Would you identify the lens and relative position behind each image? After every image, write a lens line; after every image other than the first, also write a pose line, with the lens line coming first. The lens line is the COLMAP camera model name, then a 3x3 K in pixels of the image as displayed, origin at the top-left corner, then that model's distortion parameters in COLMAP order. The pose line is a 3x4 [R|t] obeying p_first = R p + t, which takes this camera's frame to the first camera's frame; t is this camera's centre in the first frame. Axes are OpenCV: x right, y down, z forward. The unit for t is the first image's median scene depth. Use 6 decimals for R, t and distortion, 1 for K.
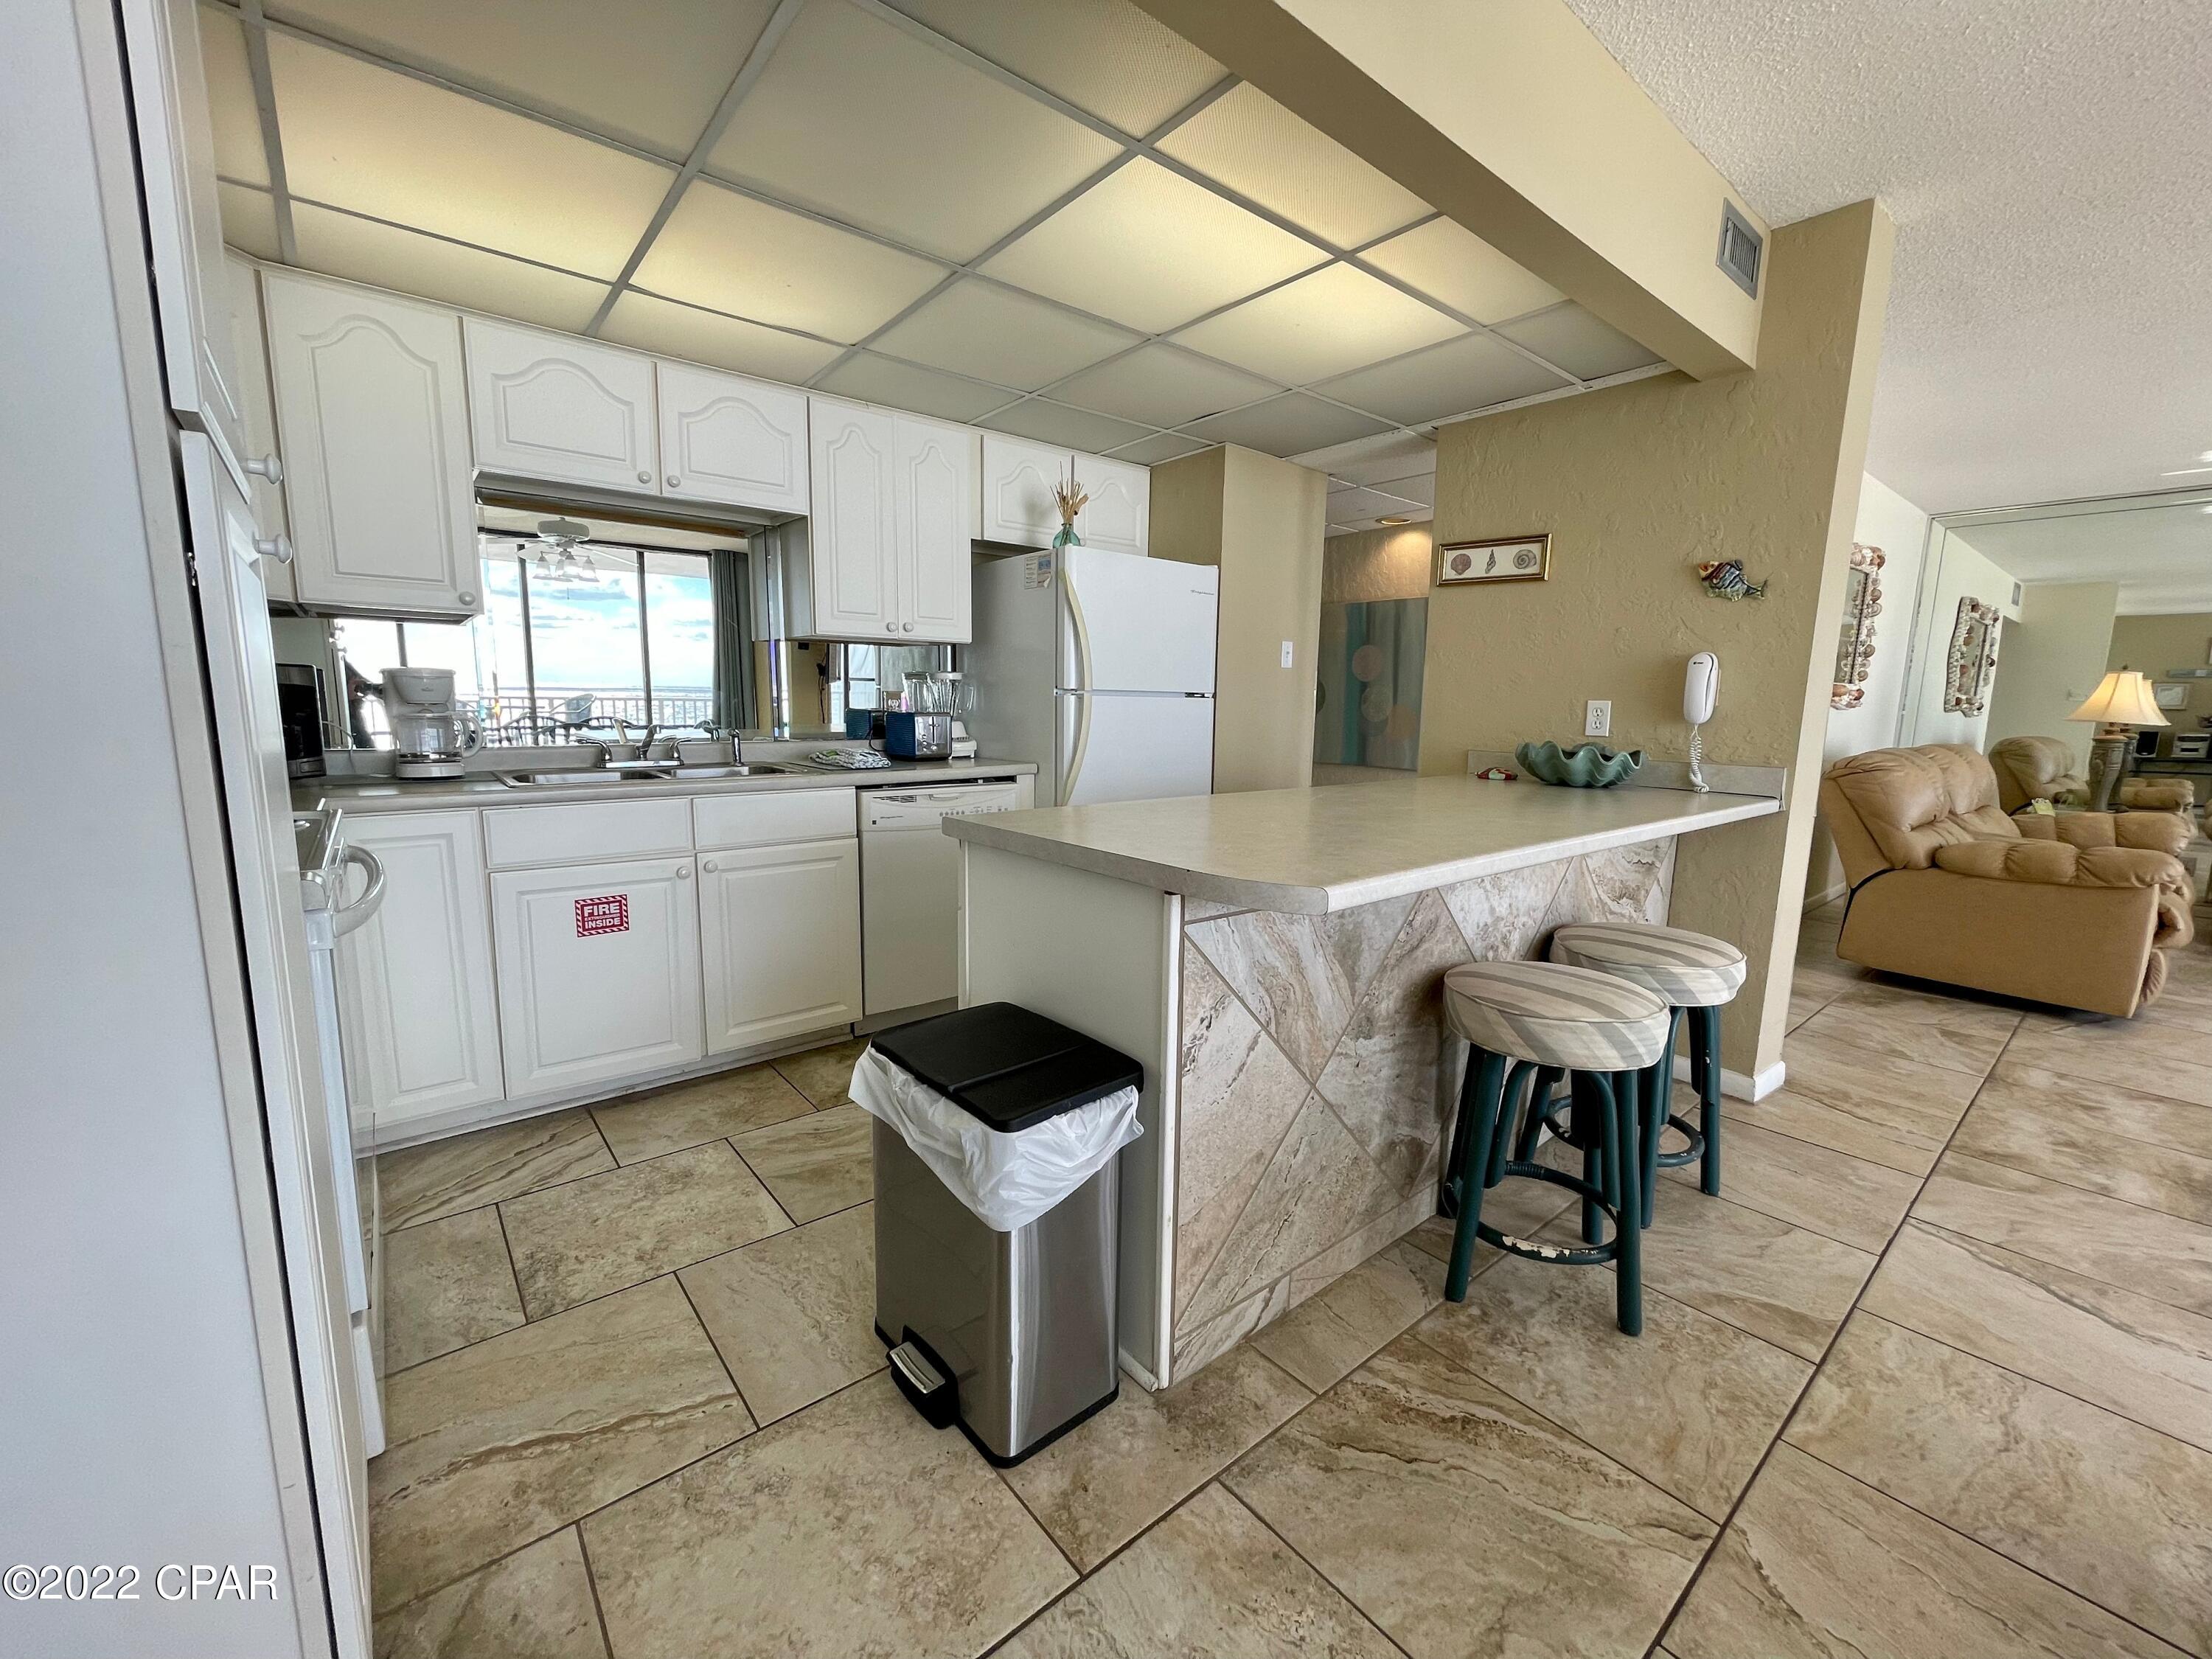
lens RADIAL K [[897.7, 0, 1095.4], [0, 897.7, 834.2], [0, 0, 1]] dist [-0.007389, 0.000213]
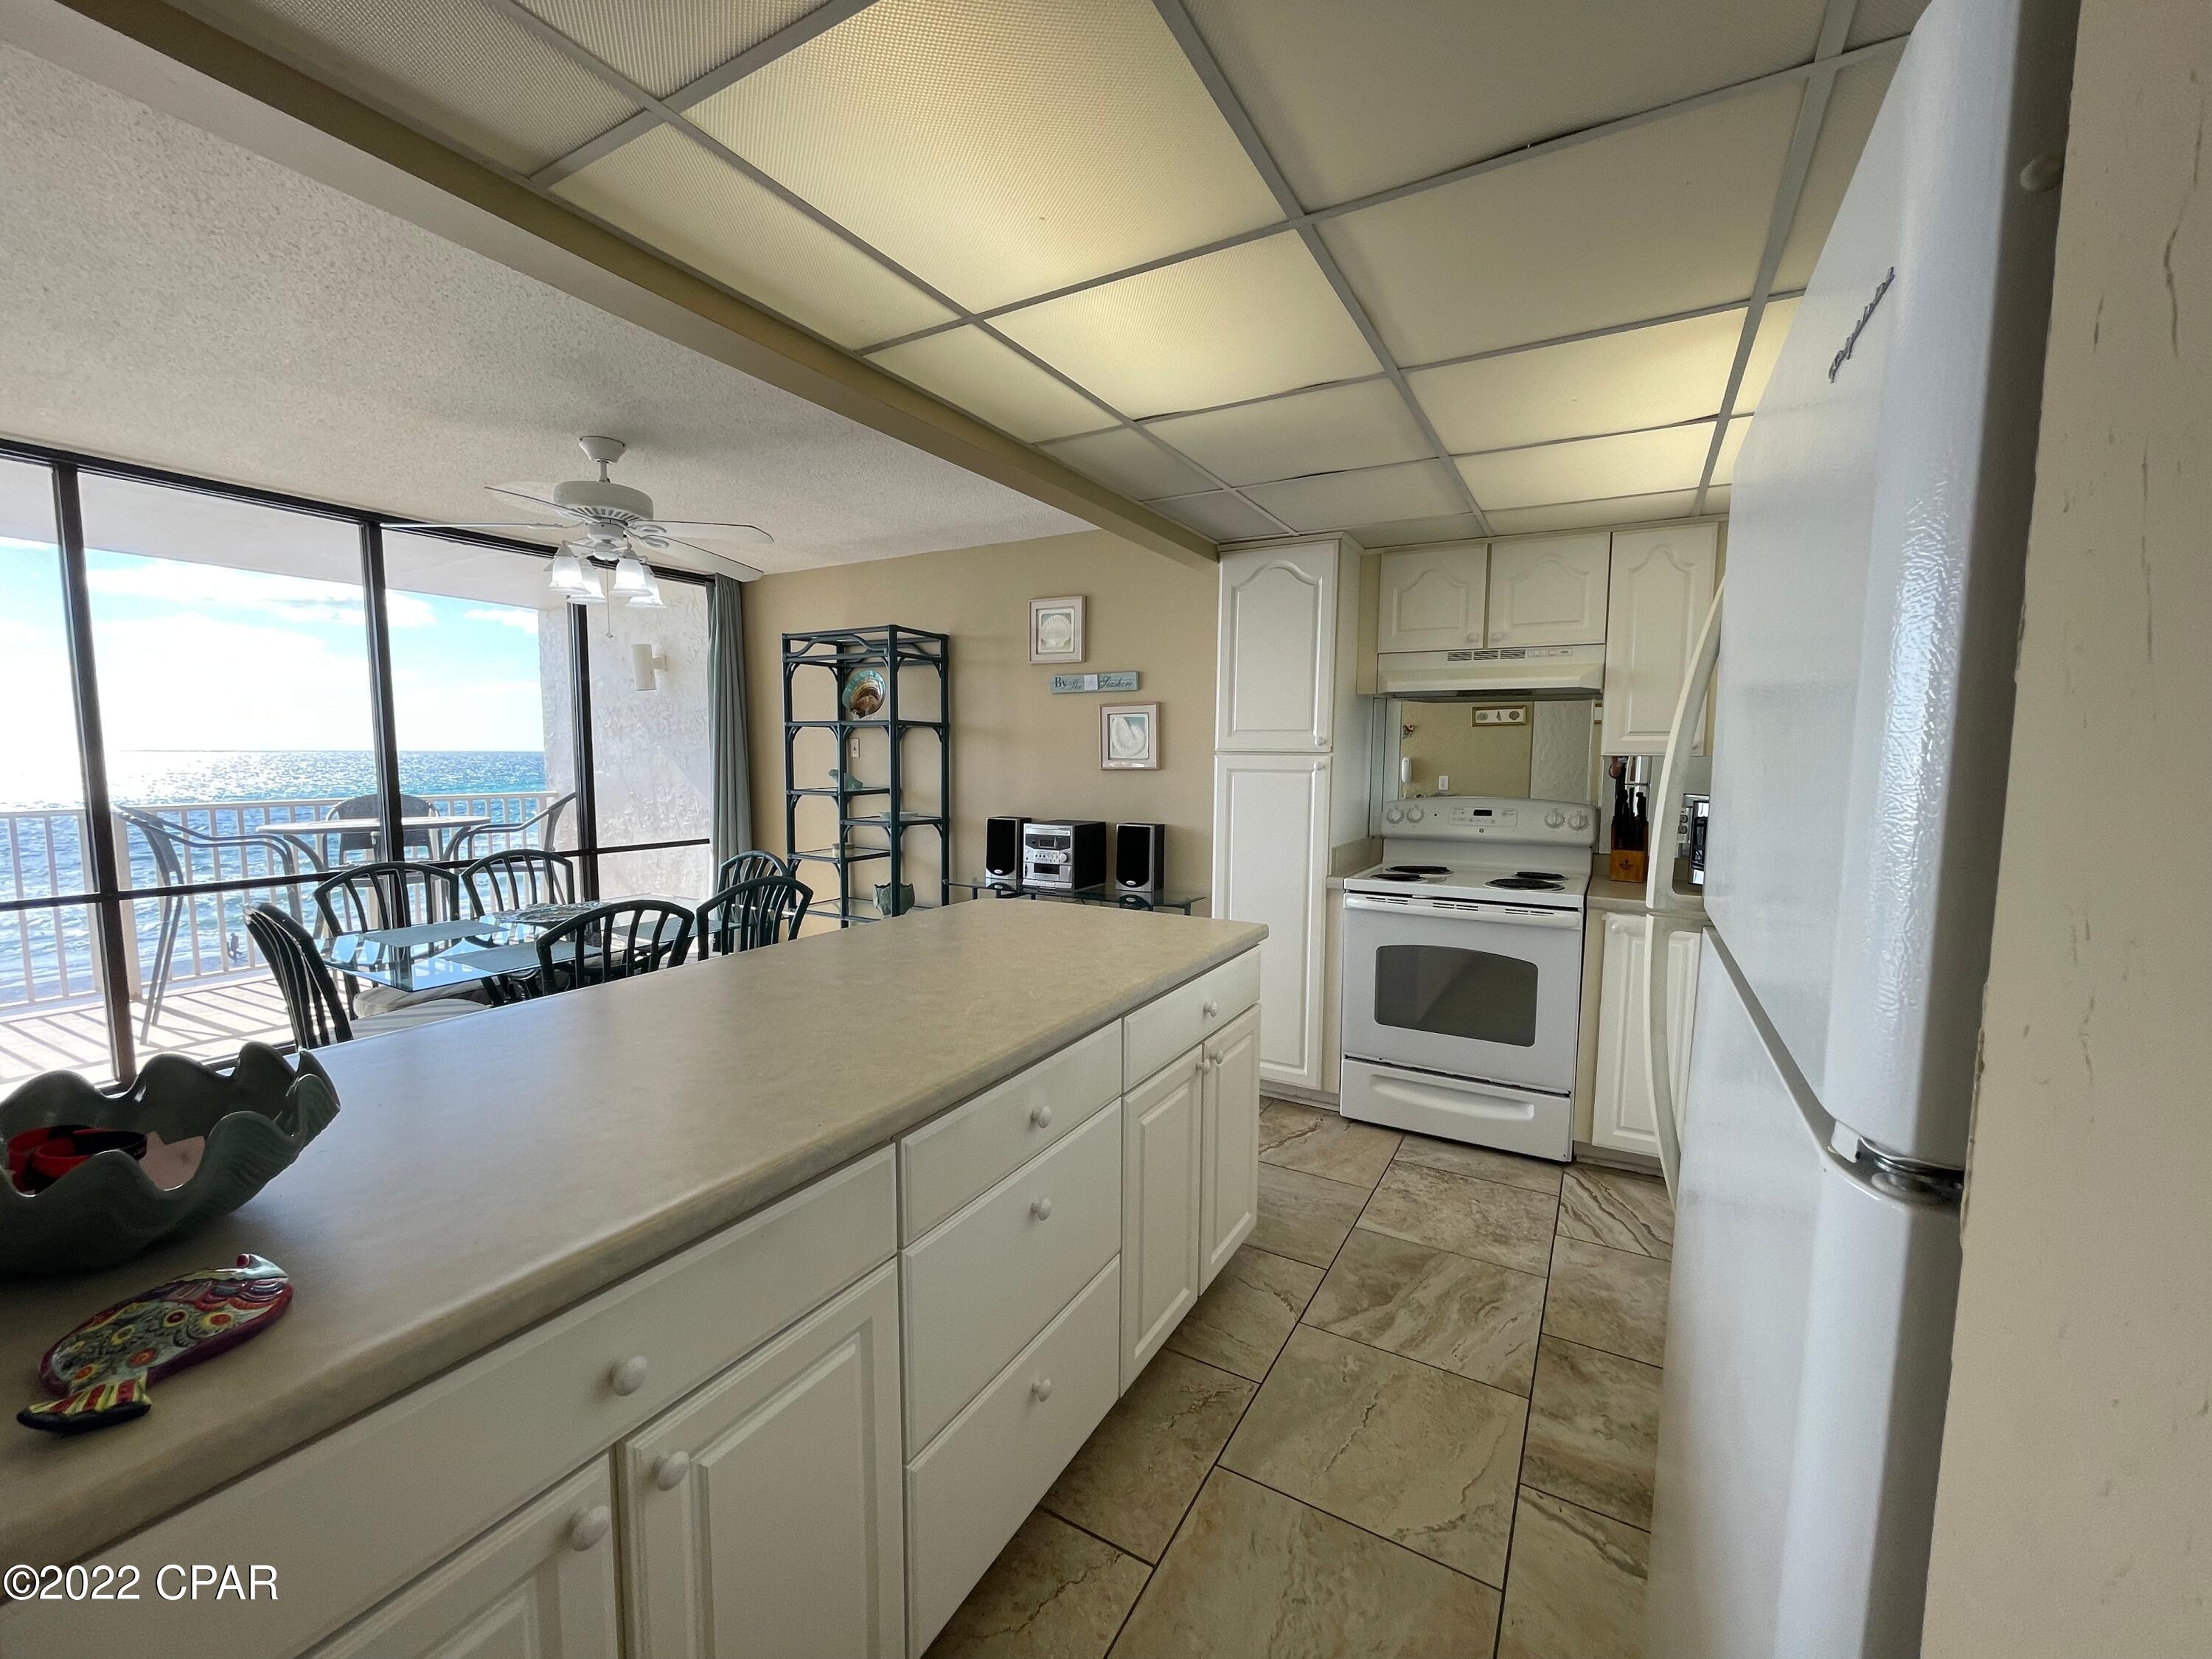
lens RADIAL K [[886.7, 0, 1101.1], [0, 886.7, 834.7], [0, 0, 1]] dist [-0.001053, -0.000047]
pose [[-0.934190, 0.013014, -0.356540, 0.416109], [-0.071157, 0.972461, 0.221939, -0.340068], [0.349609, 0.232704, -0.907536, 1.692247]]
